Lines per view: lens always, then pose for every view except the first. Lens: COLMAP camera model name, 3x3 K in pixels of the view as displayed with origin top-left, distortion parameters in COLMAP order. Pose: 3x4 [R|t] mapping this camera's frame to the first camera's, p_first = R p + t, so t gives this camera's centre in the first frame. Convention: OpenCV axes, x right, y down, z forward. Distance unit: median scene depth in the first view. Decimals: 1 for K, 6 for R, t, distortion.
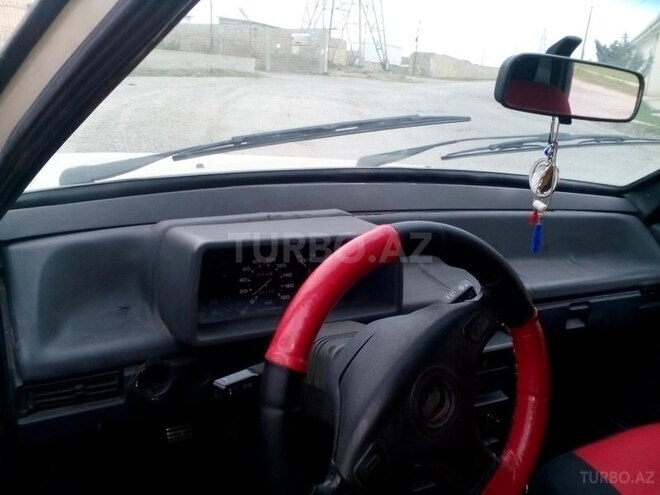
lens RADIAL K [[552.6, 0, 334.0], [0, 552.6, 242.7], [0, 0, 1]] dist [0.055684, -0.112645]
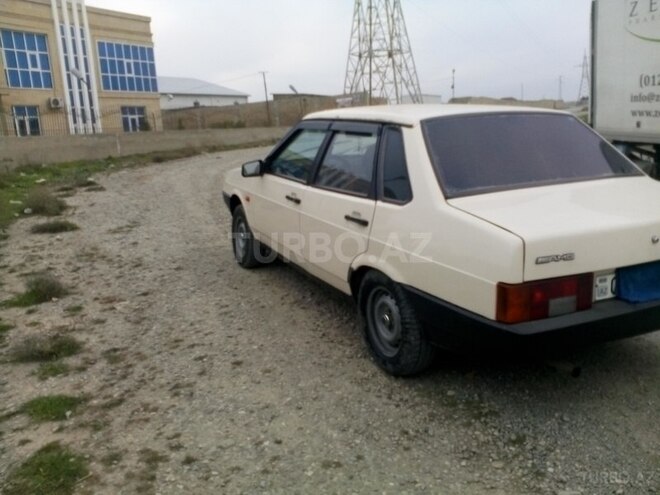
lens RADIAL K [[552.6, 0, 331.7], [0, 552.6, 247.9], [0, 0, 1]] dist [0.055684, -0.112645]
pose [[0.987011, -0.109874, -0.117207, 0.013322], [0.099180, 0.990669, -0.093484, 0.029276], [0.126384, 0.080645, 0.988698, -0.095643]]
